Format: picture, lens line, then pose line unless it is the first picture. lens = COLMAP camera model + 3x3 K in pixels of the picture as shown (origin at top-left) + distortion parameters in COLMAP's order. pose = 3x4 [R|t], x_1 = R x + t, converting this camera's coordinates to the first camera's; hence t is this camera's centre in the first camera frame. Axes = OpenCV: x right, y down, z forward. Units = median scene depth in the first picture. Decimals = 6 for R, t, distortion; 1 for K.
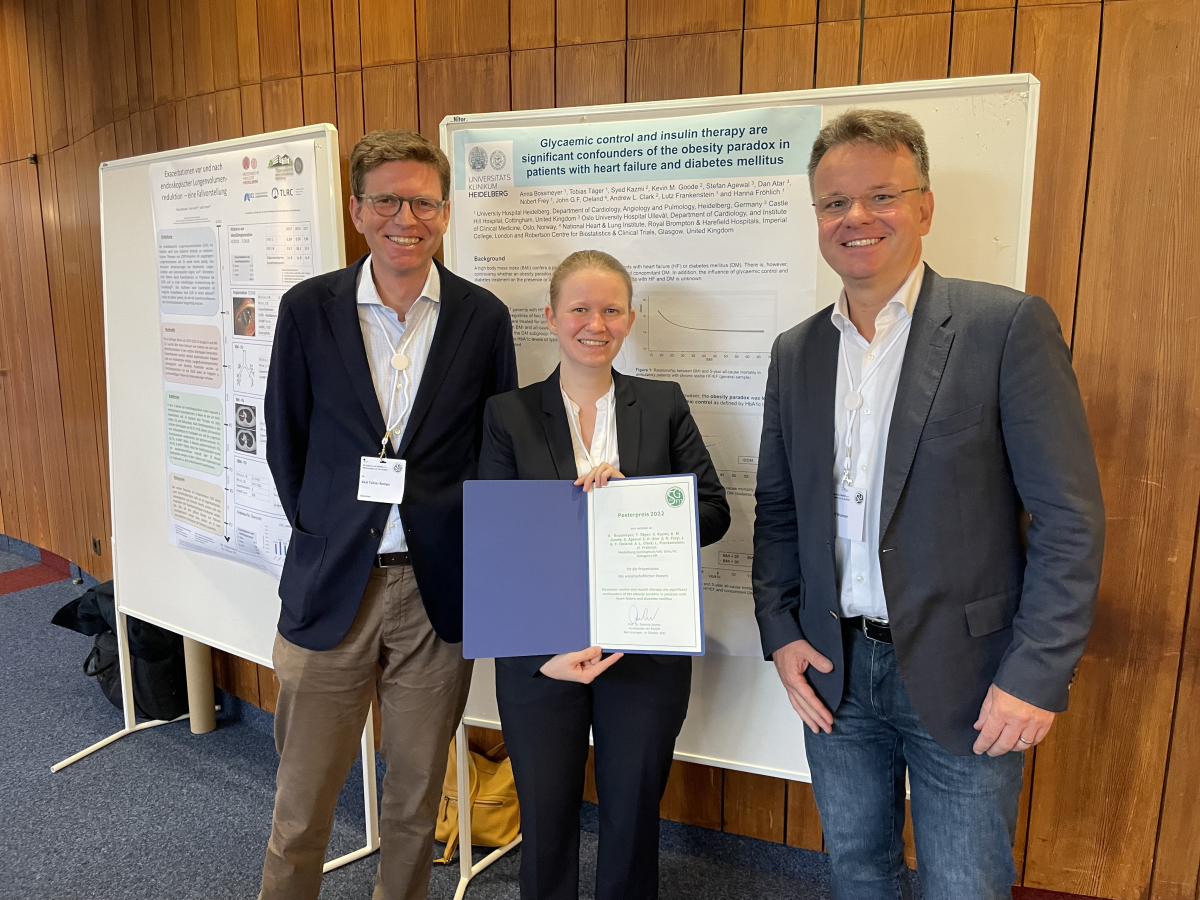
lens RADIAL K [[902.7, 0, 600.0], [0, 902.7, 450.0], [0, 0, 1]] dist [0.083628, -0.122906]
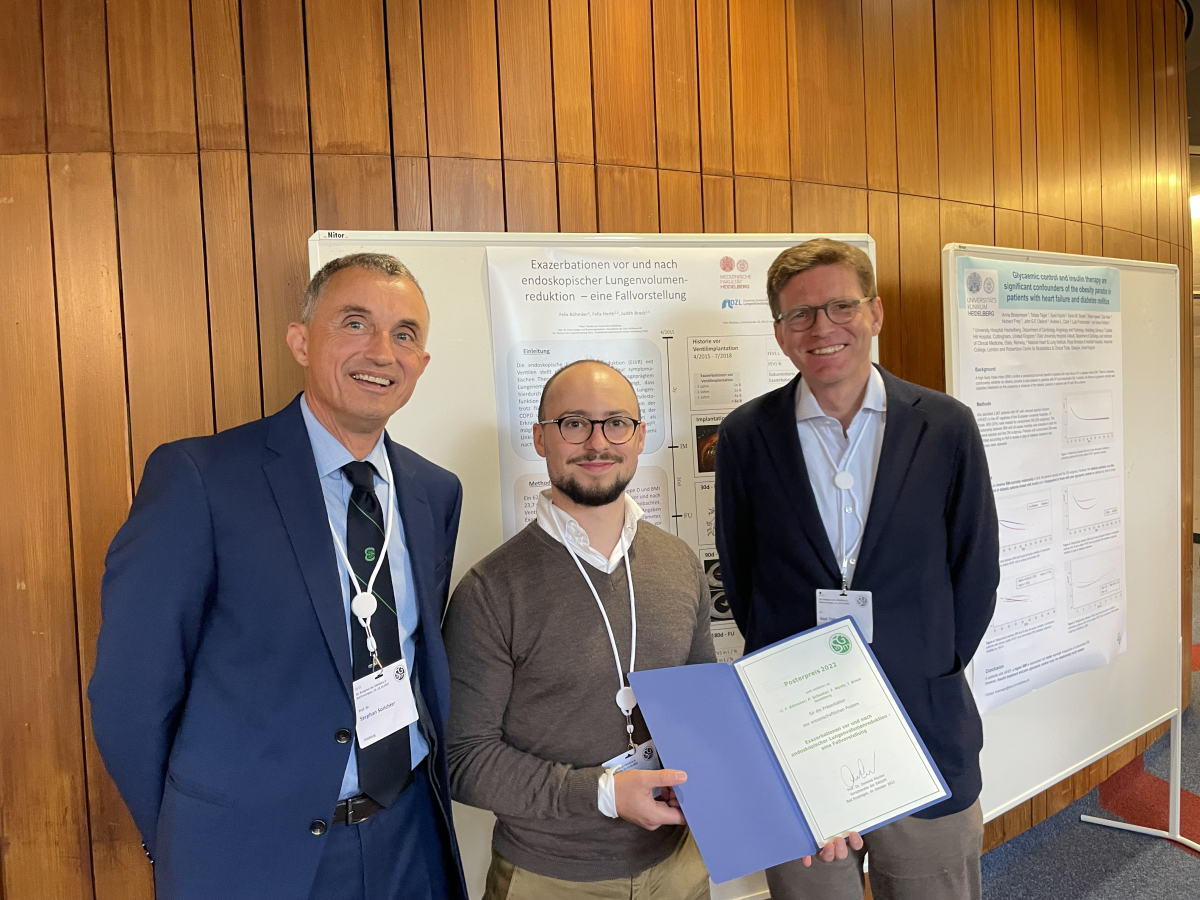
lens RADIAL K [[902.7, 0, 600.0], [0, 902.7, 450.0], [0, 0, 1]] dist [0.083628, -0.122906]
pose [[0.576993, -0.070435, 0.813706, -1.325860], [0.192316, 0.979979, -0.051542, -0.148042], [-0.793784, 0.186228, 0.578987, 0.750079]]
